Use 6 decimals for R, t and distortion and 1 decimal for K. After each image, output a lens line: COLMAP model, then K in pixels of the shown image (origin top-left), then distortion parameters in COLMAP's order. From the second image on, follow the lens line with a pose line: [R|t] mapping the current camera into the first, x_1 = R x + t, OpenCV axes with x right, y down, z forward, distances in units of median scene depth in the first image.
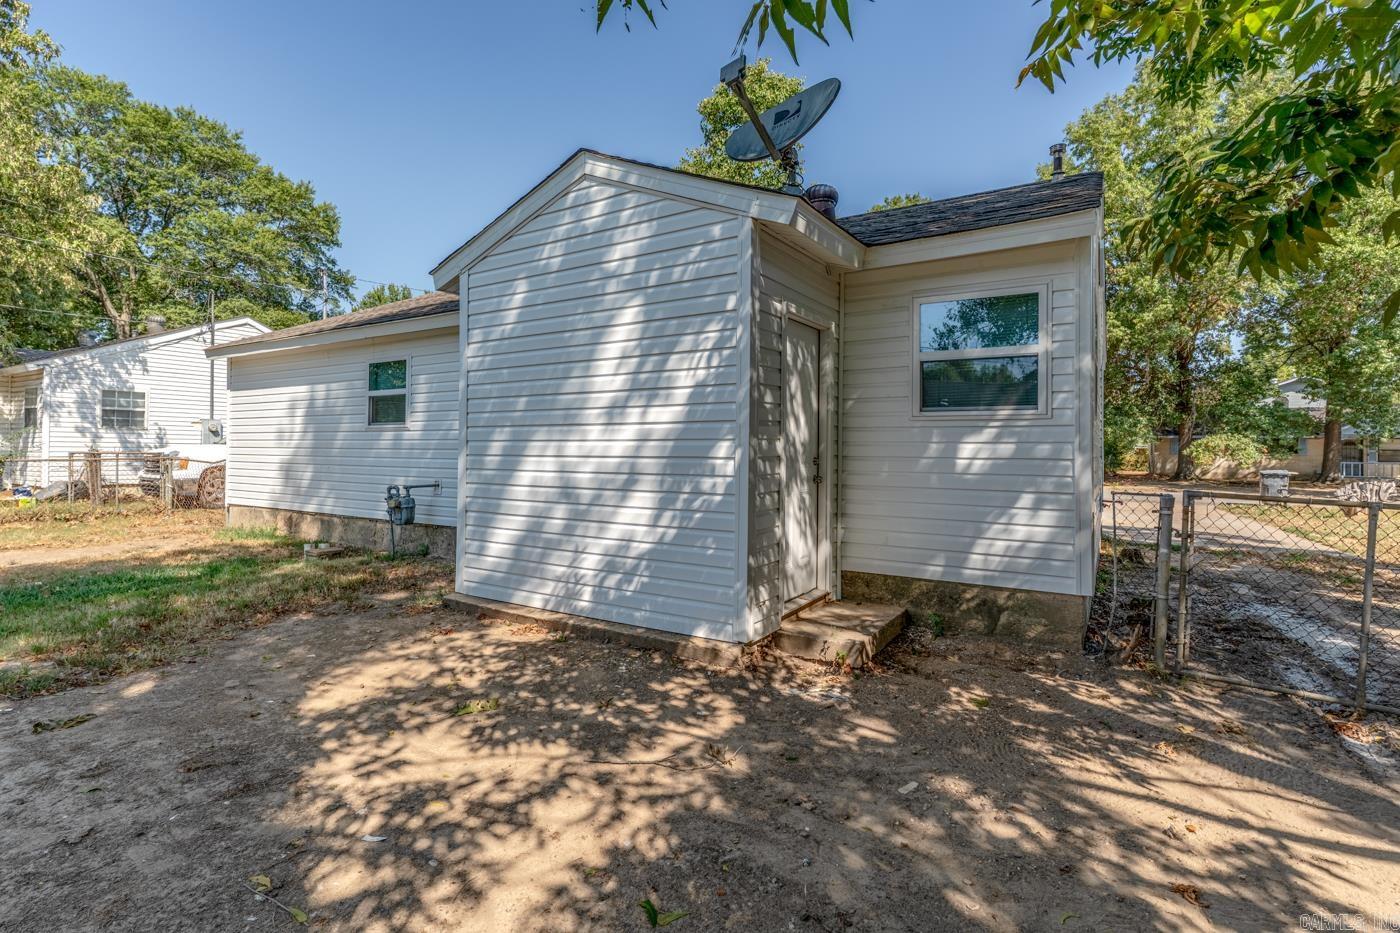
lens RADIAL K [[681.8, 0, 685.1], [0, 681.8, 436.1], [0, 0, 1]] dist [0.005884, 0.000417]
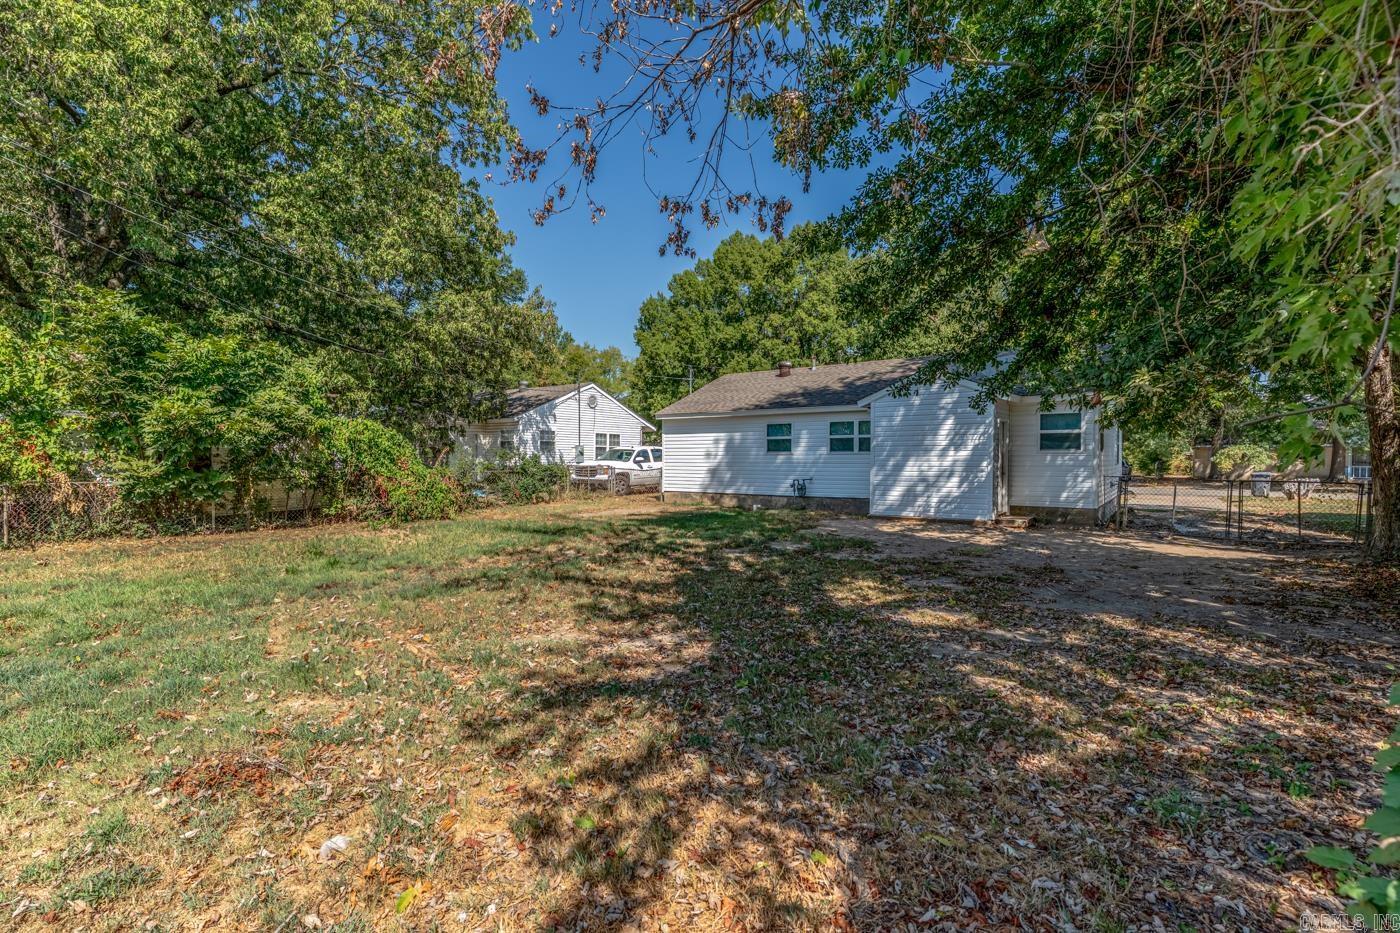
lens RADIAL K [[681.8, 0, 710.8], [0, 681.8, 466.4], [0, 0, 1]] dist [0.005884, 0.000417]
pose [[0.998994, -0.007779, -0.044165, -0.914735], [0.009187, 0.999453, 0.031757, -0.069516], [0.043894, -0.032131, 0.998519, -1.927715]]
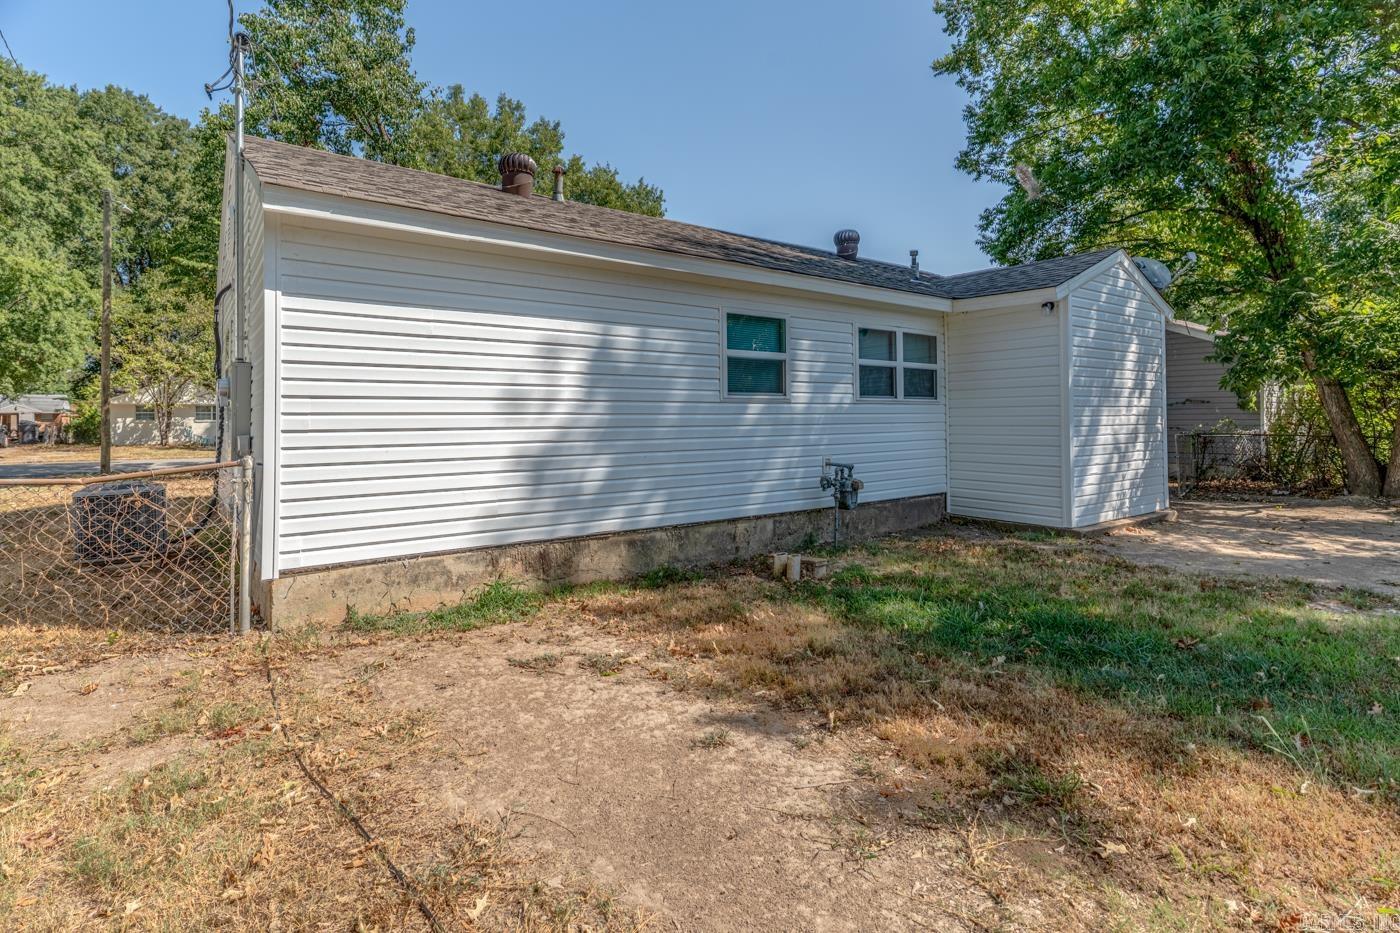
lens RADIAL K [[681.8, 0, 684.9], [0, 681.8, 407.6], [0, 0, 1]] dist [0.005884, 0.000417]
pose [[0.352761, 0.001102, 0.935713, -1.949546], [-0.011802, 0.999925, 0.003272, -0.005618], [-0.935639, -0.012198, 0.352748, 1.287448]]
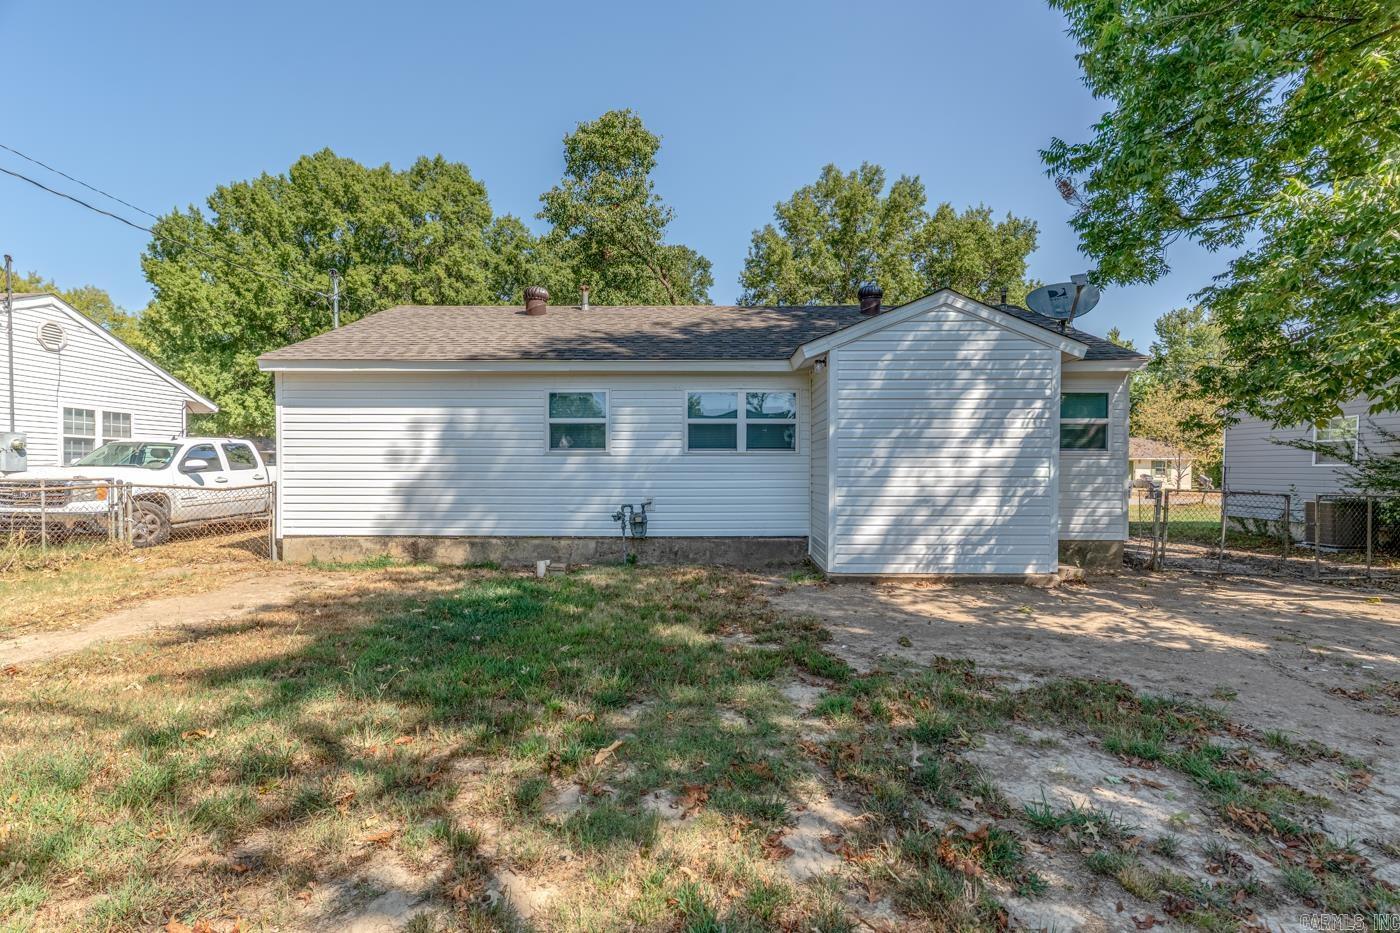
lens RADIAL K [[681.8, 0, 725.0], [0, 681.8, 480.1], [0, 0, 1]] dist [0.005884, 0.000417]
pose [[0.846146, -0.016730, 0.532689, -1.327016], [-0.005486, 0.999181, 0.040096, -0.022217], [-0.532923, -0.036850, 0.845361, -0.100195]]
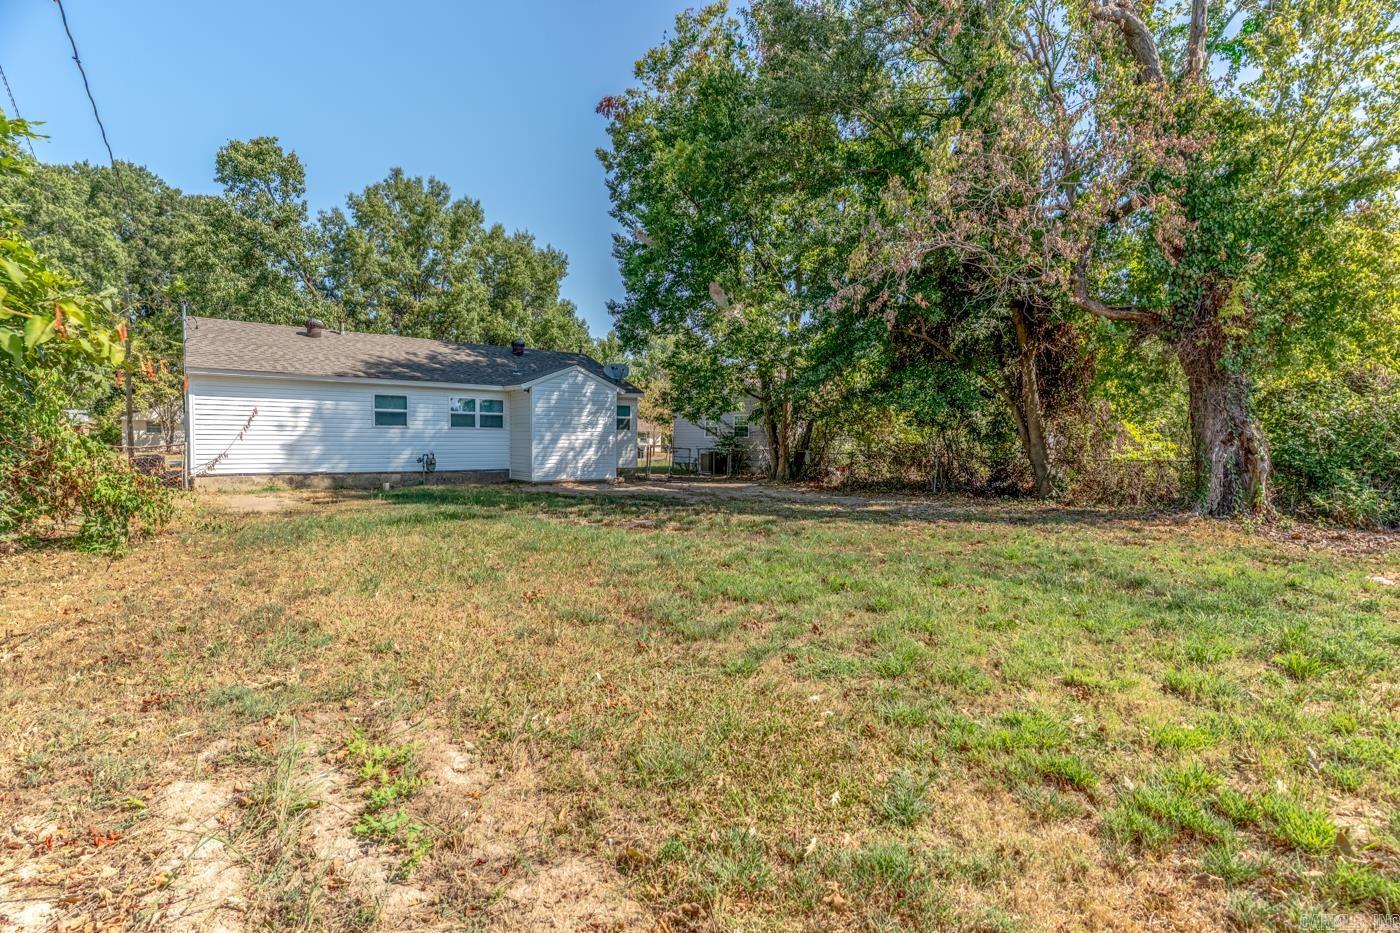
lens RADIAL K [[681.8, 0, 704.9], [0, 681.8, 474.7], [0, 0, 1]] dist [0.005884, 0.000417]
pose [[0.340201, -0.055106, 0.938737, -3.393263], [-0.028171, 0.997236, 0.068749, -0.059988], [-0.939931, -0.049833, 0.337708, -1.014697]]
